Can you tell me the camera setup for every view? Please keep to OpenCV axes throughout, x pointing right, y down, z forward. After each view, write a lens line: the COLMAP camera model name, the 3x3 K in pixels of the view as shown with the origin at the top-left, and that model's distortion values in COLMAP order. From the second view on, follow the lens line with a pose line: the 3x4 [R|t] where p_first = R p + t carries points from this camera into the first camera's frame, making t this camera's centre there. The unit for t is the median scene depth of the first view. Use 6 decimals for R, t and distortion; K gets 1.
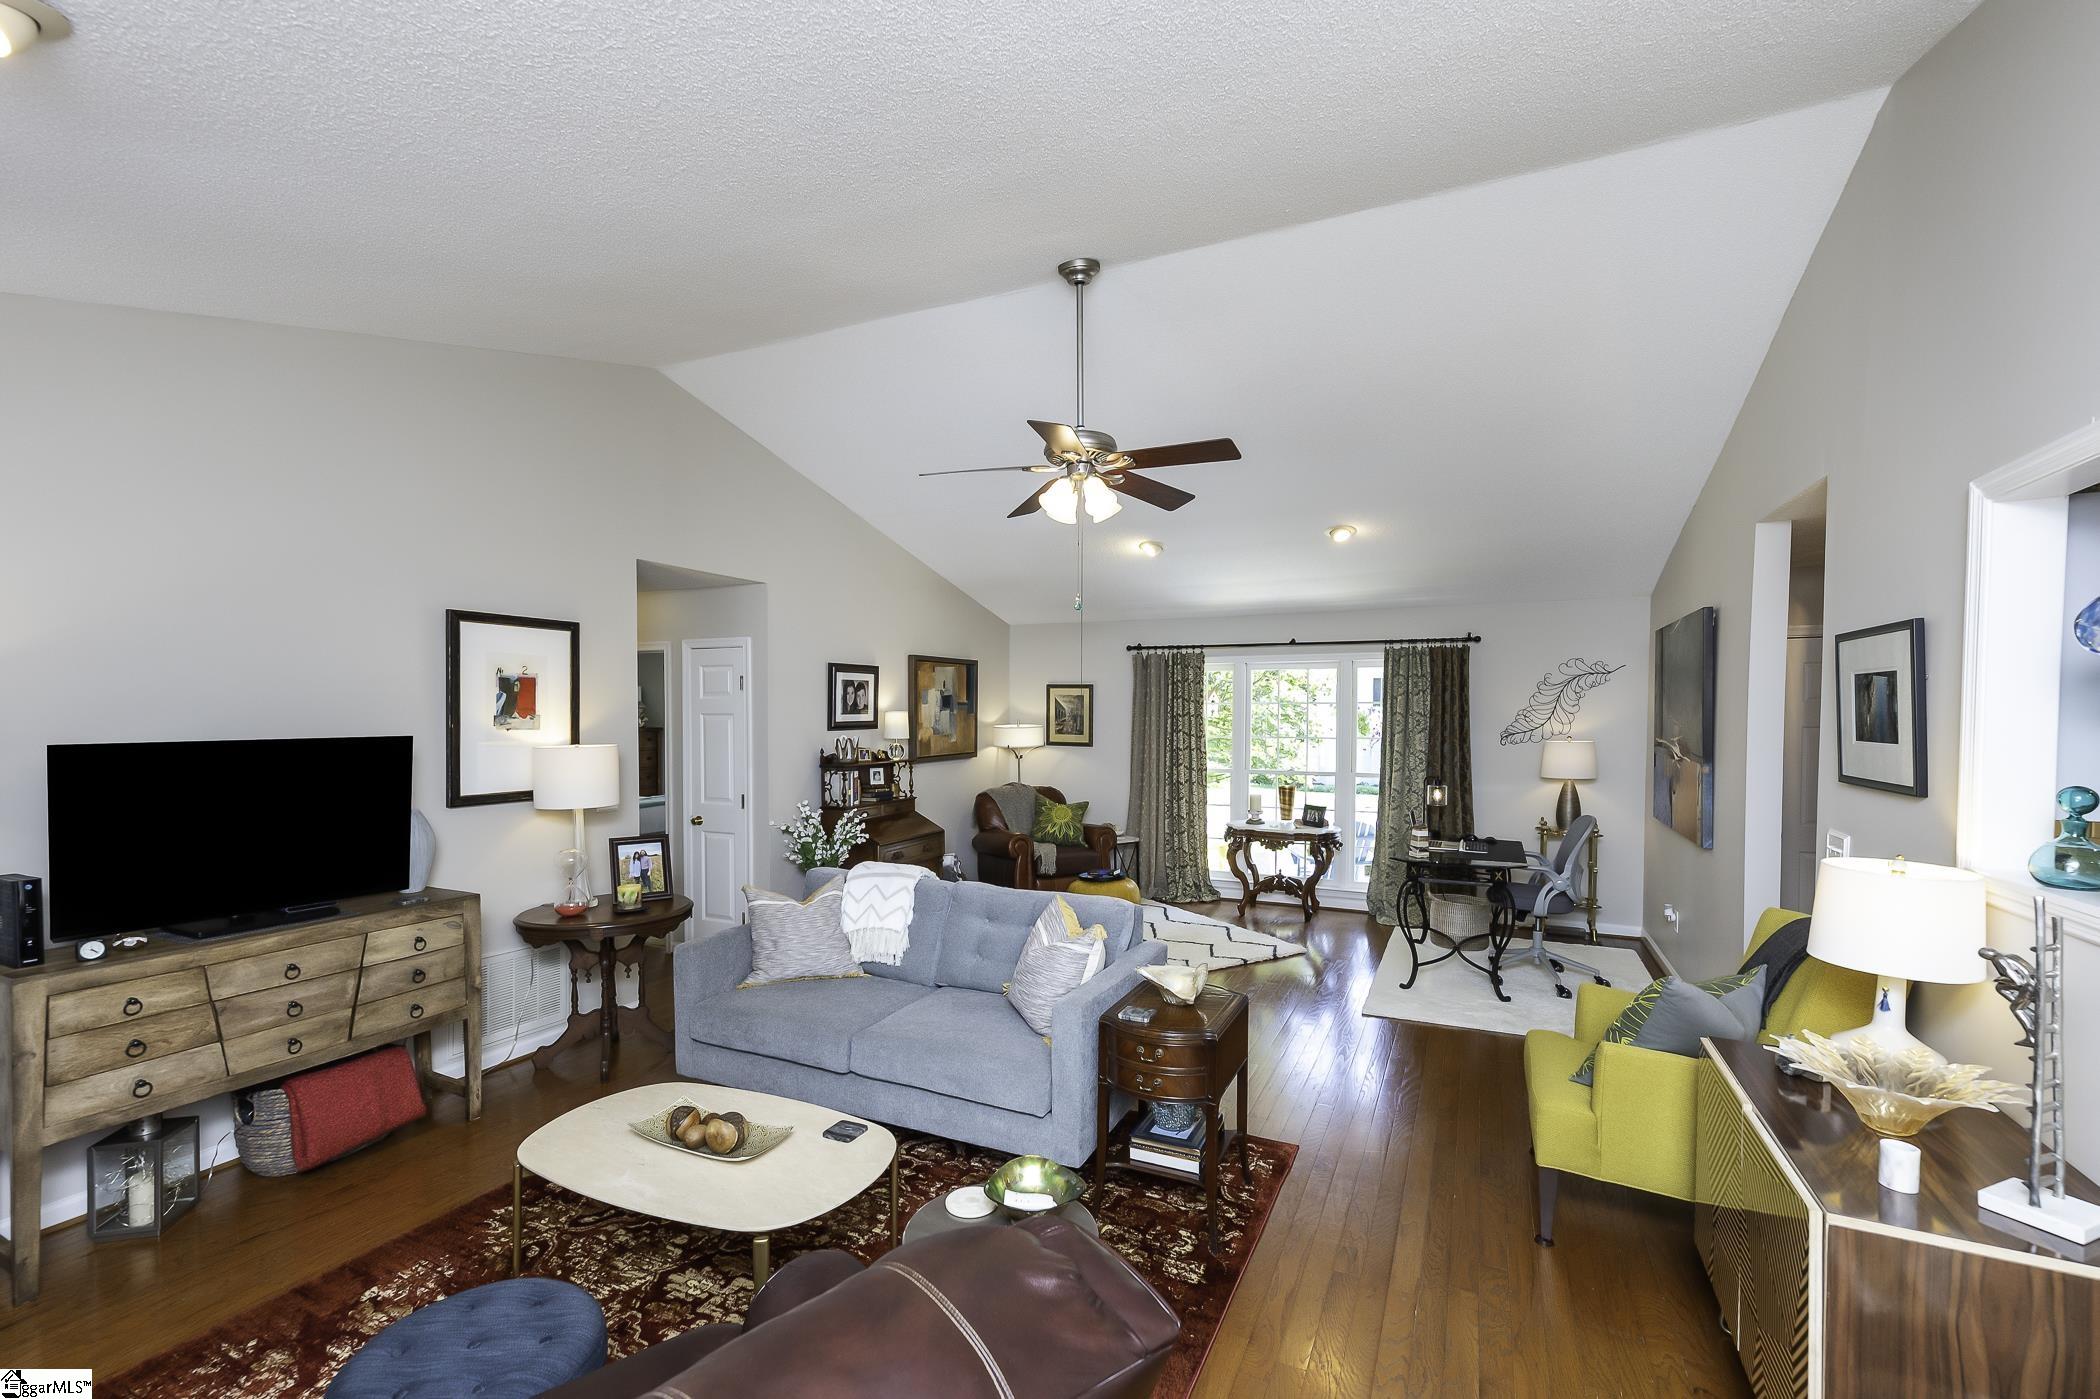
lens RADIAL K [[890.0, 0, 1040.0], [0, 890.0, 722.2], [0, 0, 1]] dist [0.000479, -0.000140]
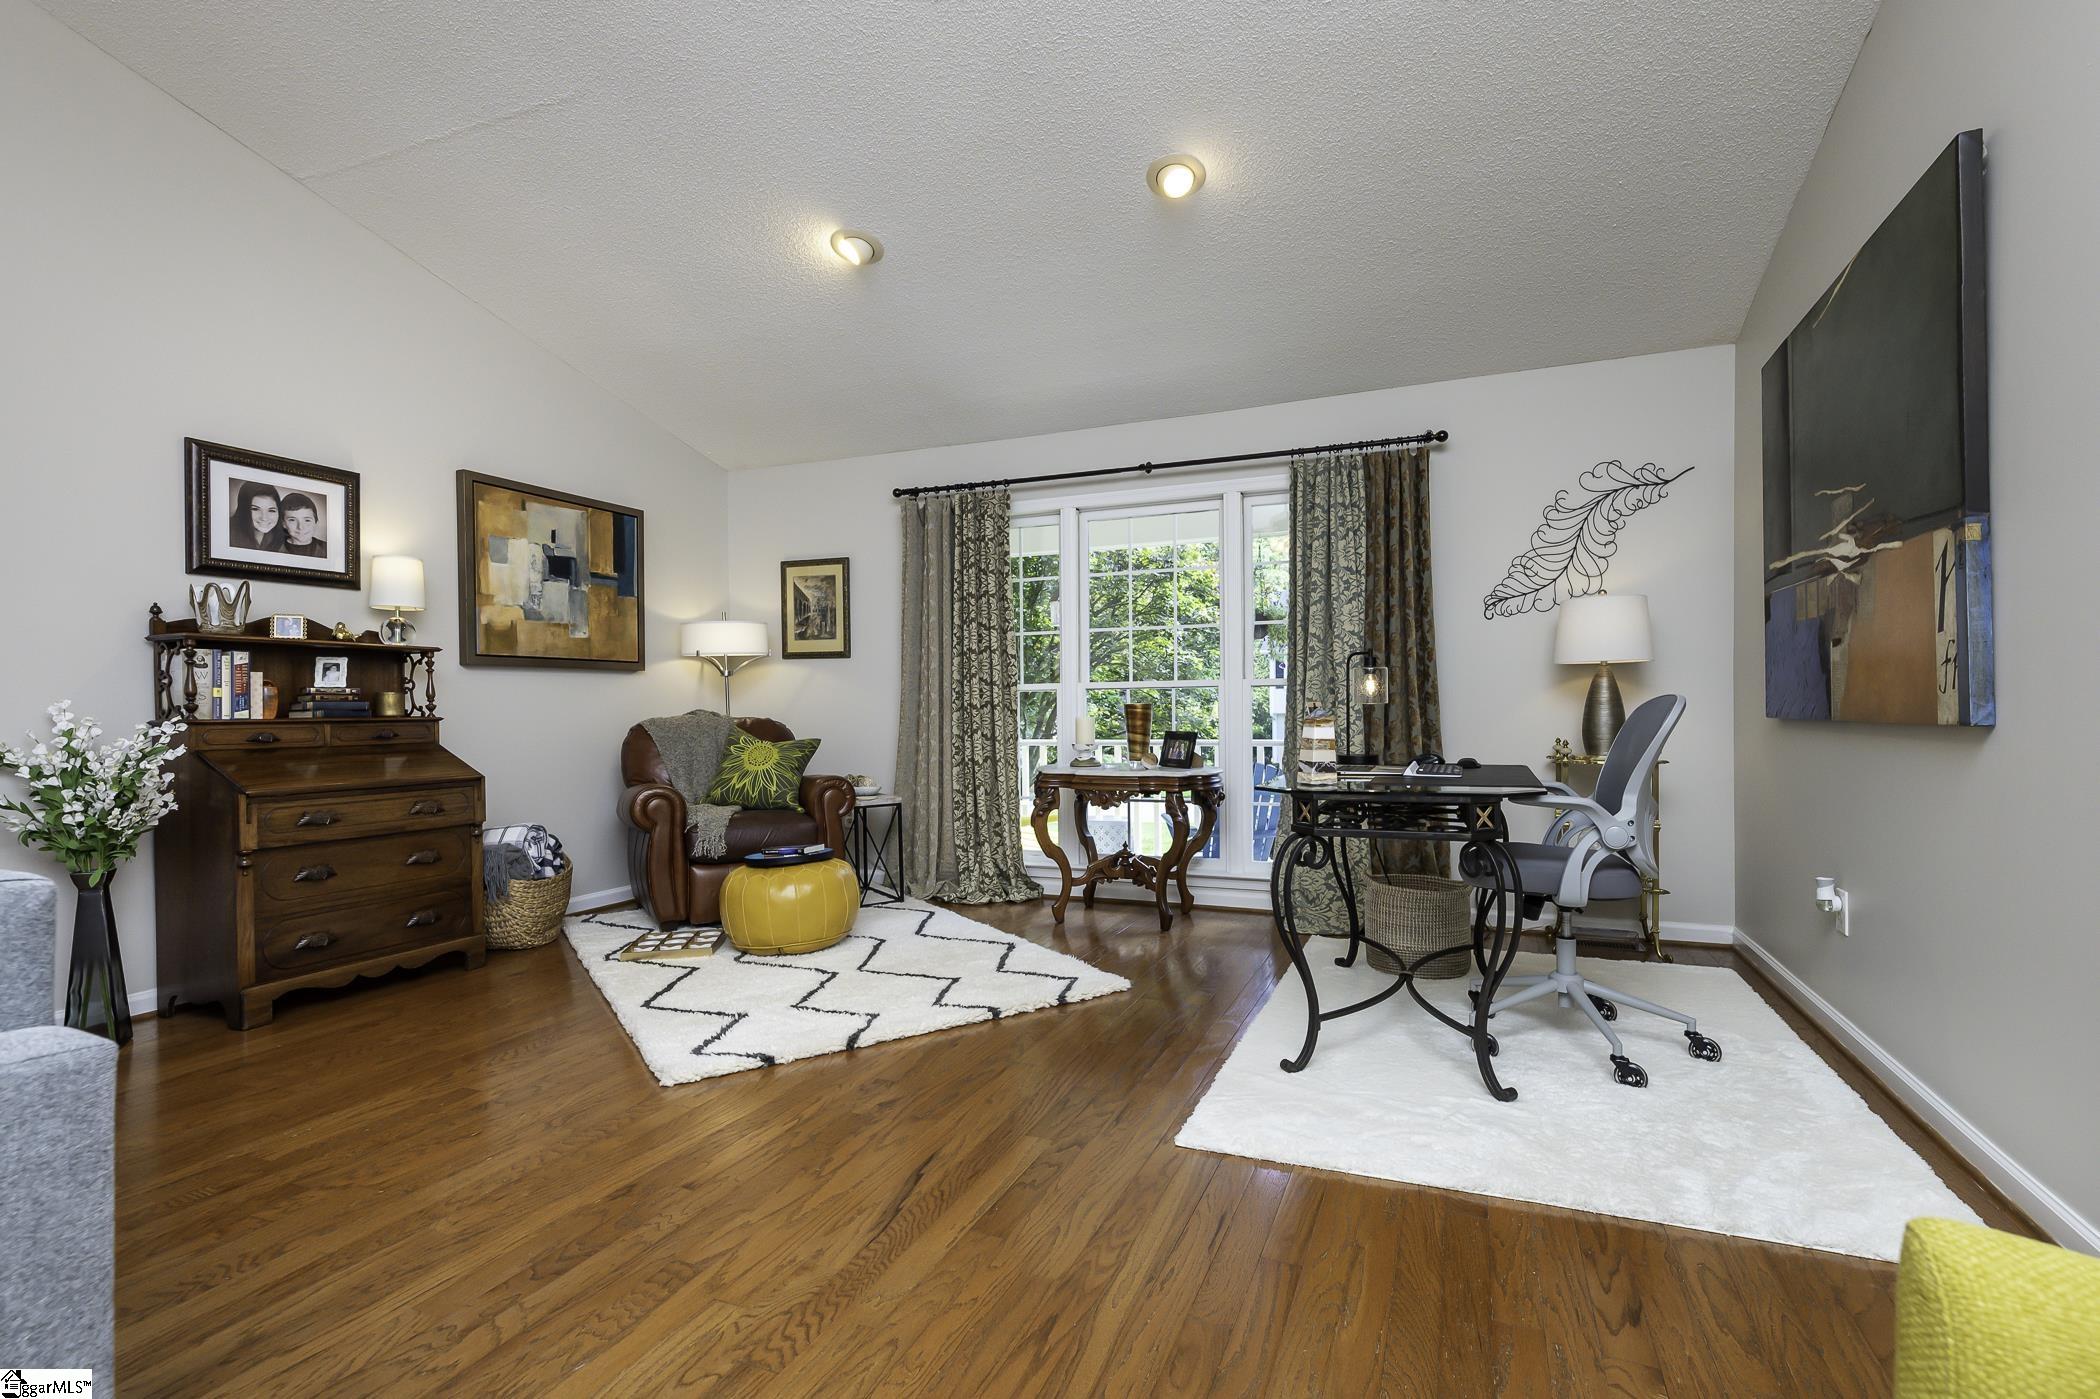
lens RADIAL K [[976.2, 0, 1054.2], [0, 976.2, 695.5], [0, 0, 1]] dist [0.001649, 0.000346]
pose [[0.998174, -0.010383, 0.059511, 0.196539], [0.011774, 0.999665, -0.023057, 0.087429], [-0.059252, 0.023715, 0.997961, 0.378024]]
